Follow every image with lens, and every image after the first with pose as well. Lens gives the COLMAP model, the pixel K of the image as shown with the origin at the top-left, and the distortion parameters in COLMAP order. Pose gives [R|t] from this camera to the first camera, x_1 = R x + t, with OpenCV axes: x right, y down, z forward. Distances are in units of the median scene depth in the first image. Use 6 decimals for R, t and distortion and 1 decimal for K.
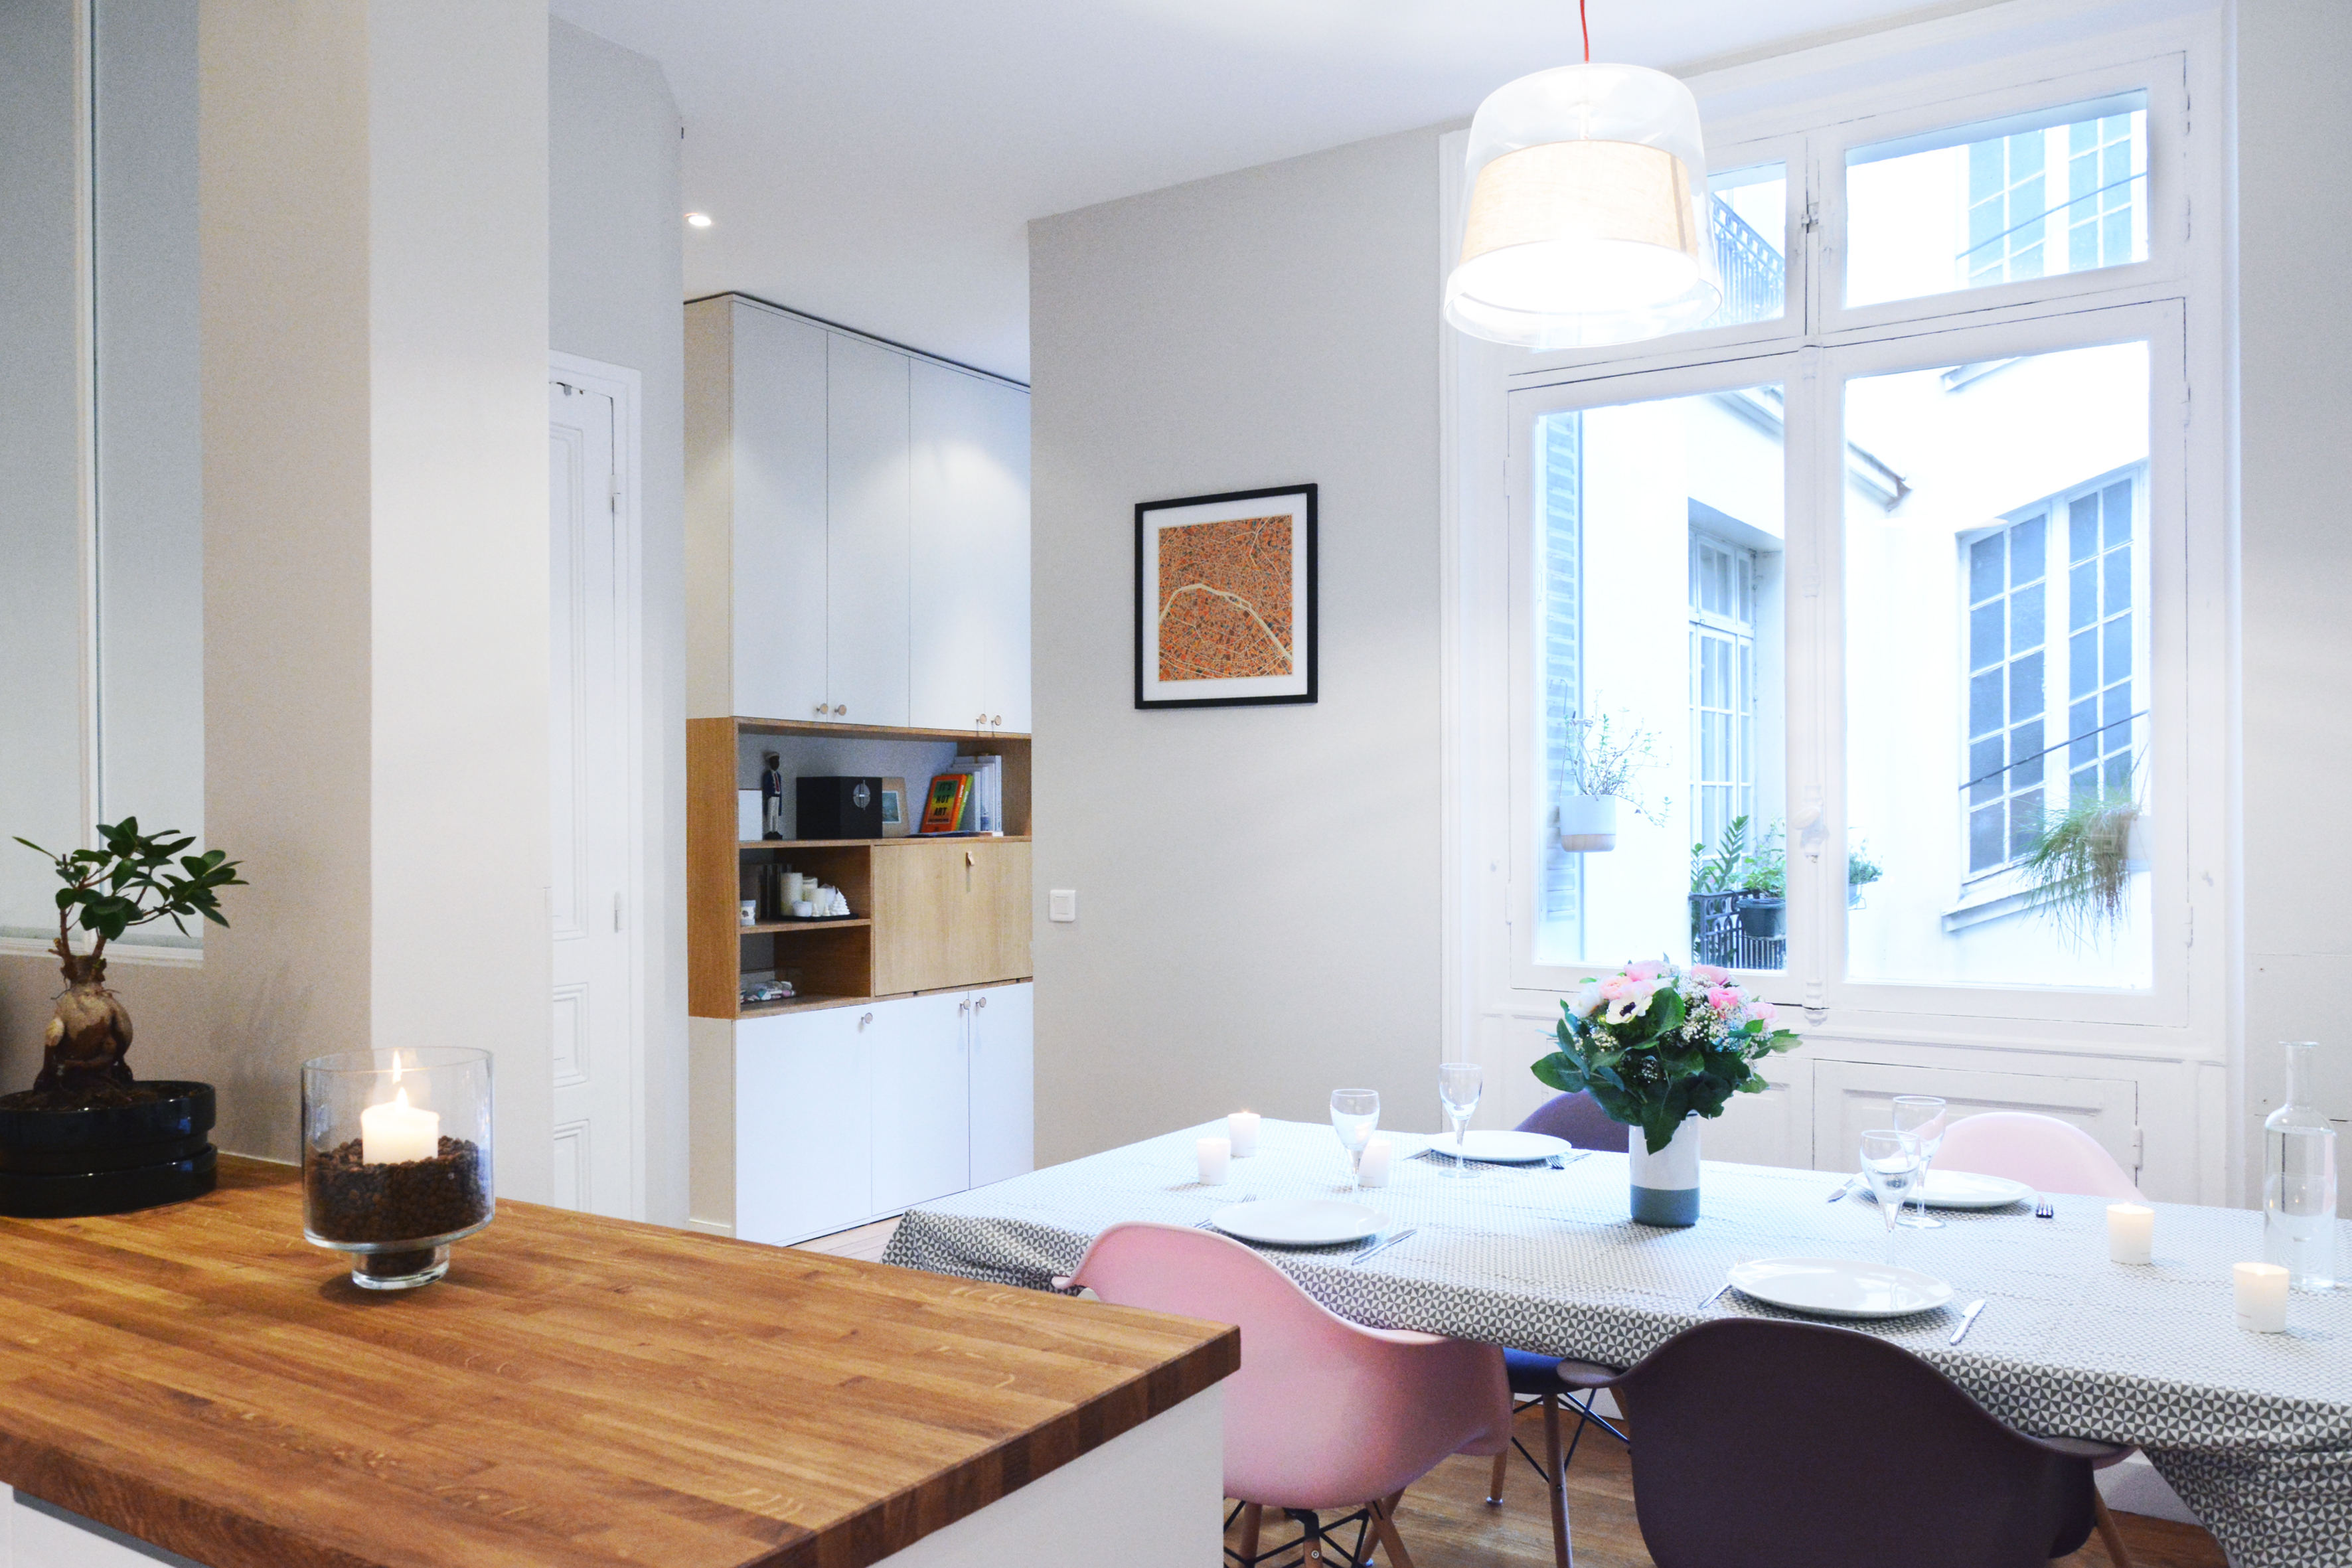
lens RADIAL K [[1790.7, 0, 1181.2], [0, 1790.7, 815.3], [0, 0, 1]] dist [-0.011267, -0.001845]
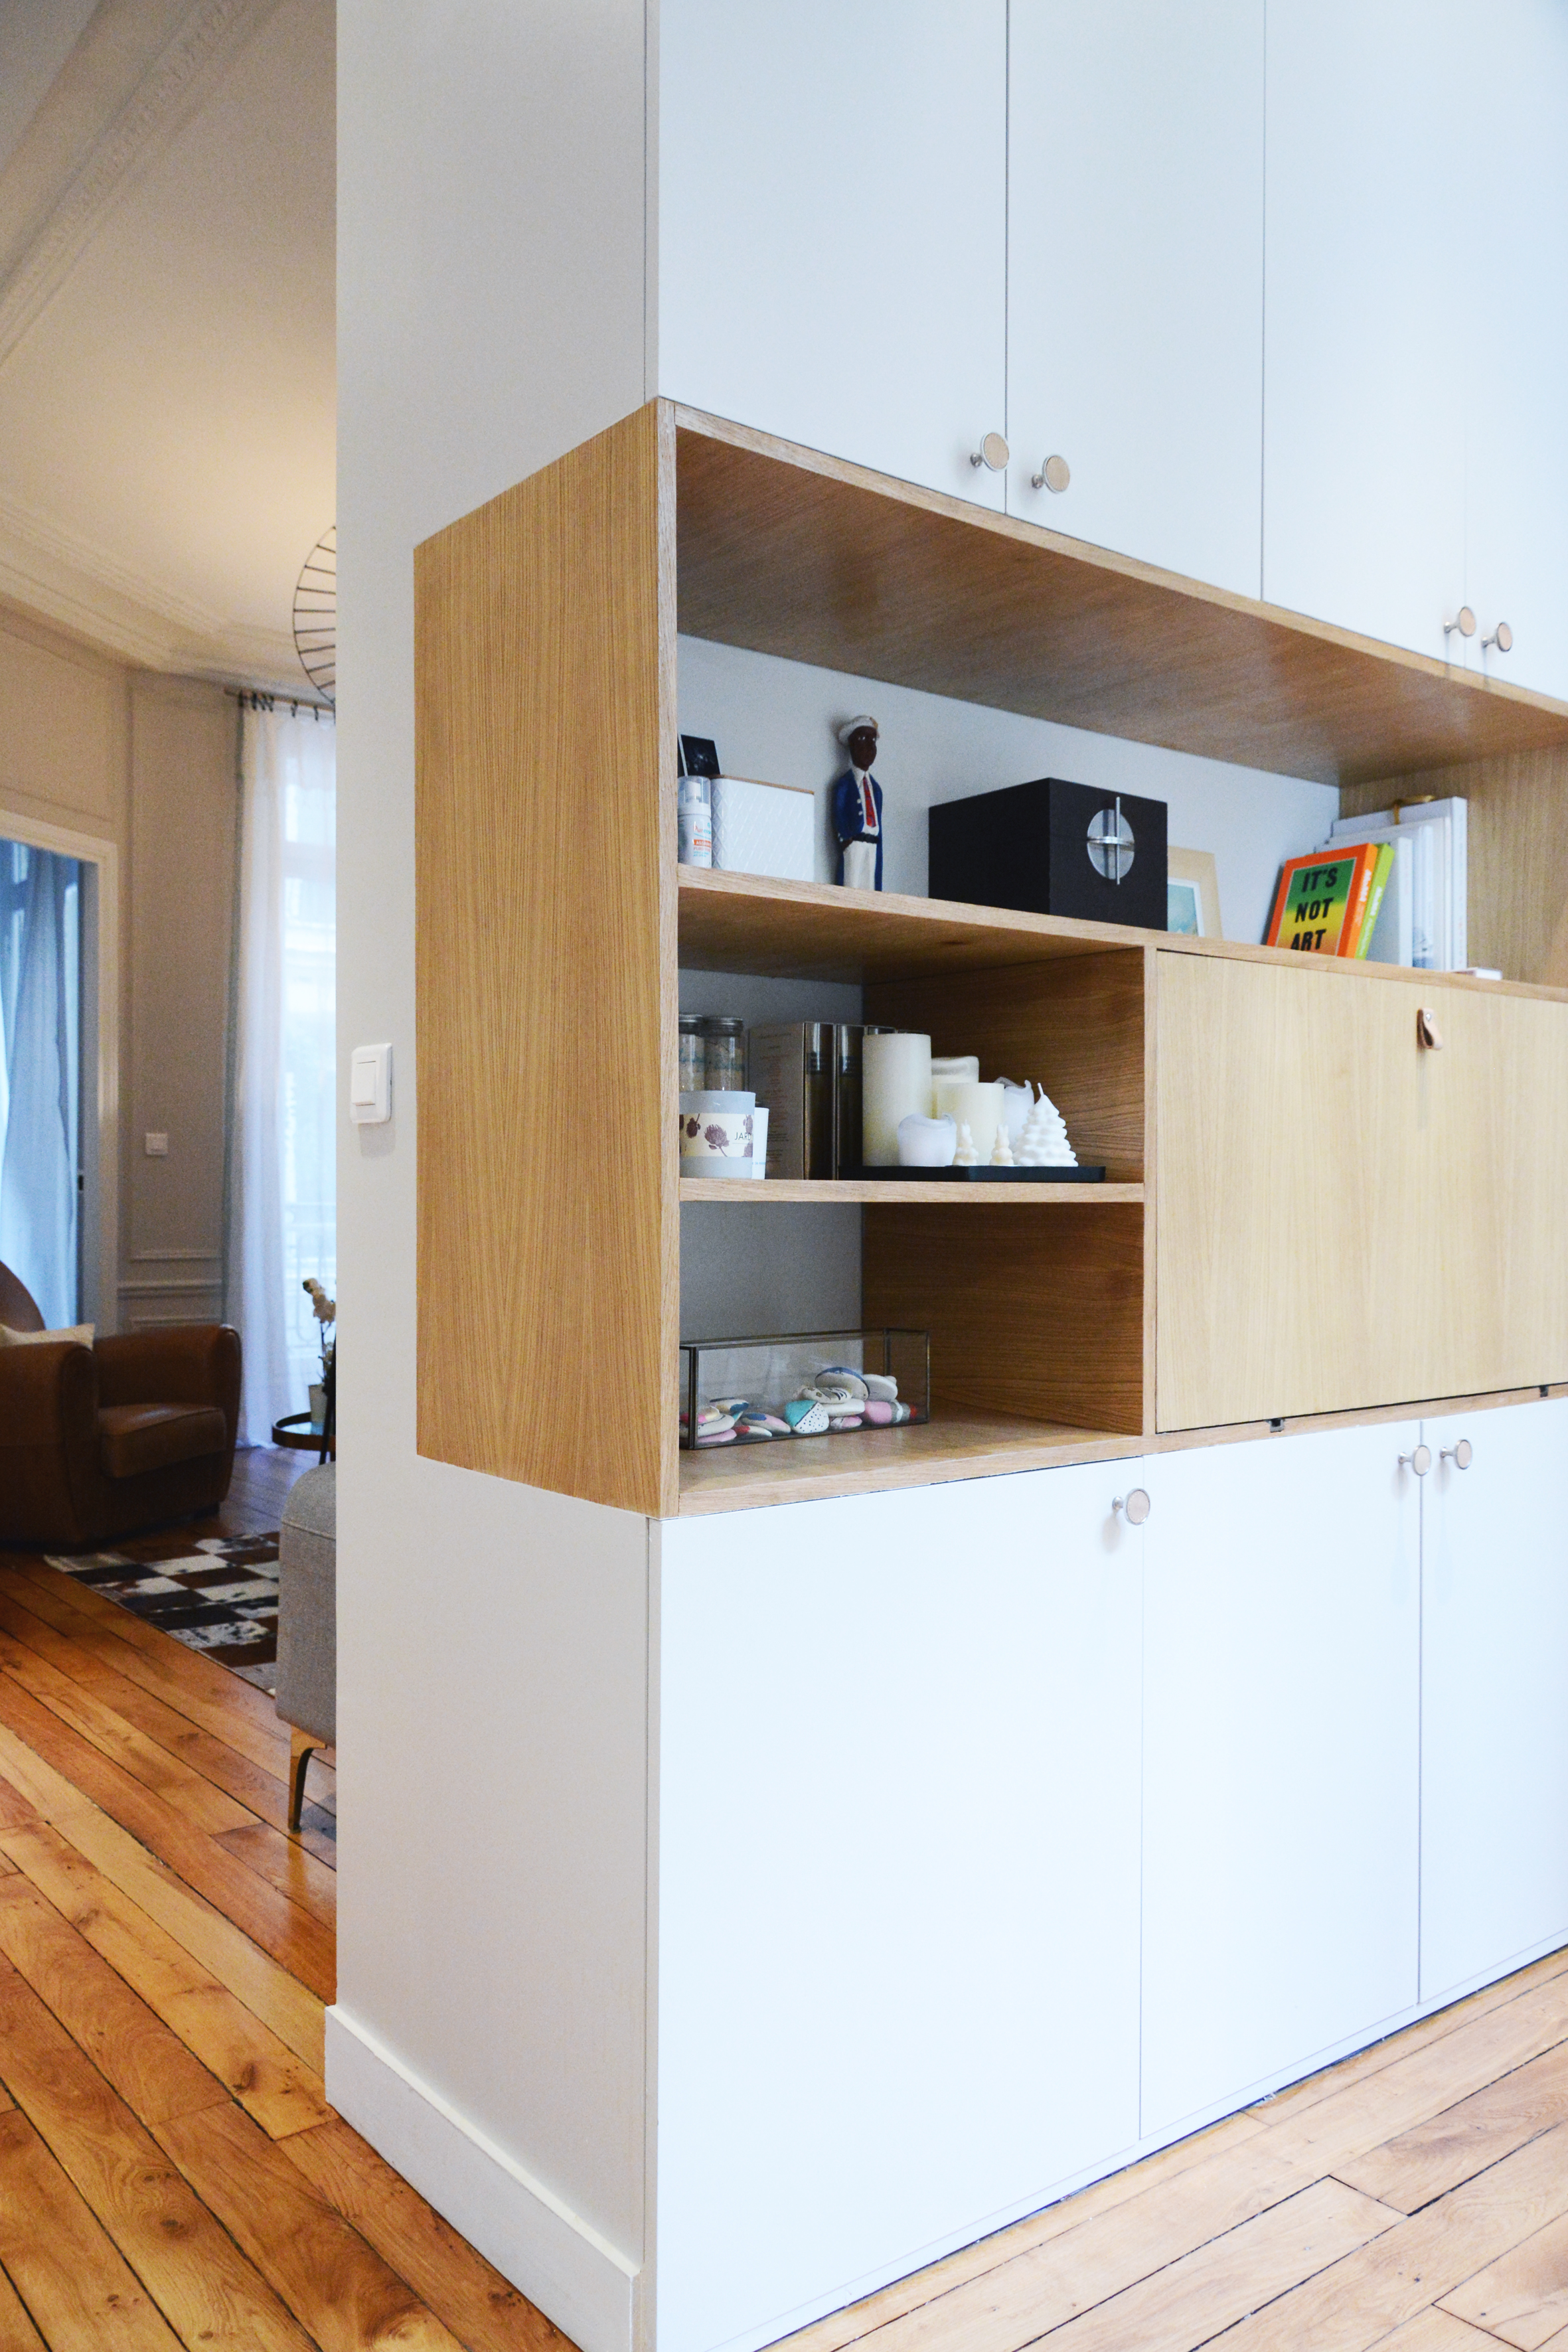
lens RADIAL K [[1790.7, 0, 784.0], [0, 1790.7, 1176.0], [0, 0, 1]] dist [-0.011267, -0.001845]
pose [[0.944664, 0.005240, -0.327997, -0.130856], [-0.006823, 0.999970, -0.003674, 0.058127], [0.327968, 0.005709, 0.944671, 0.686835]]
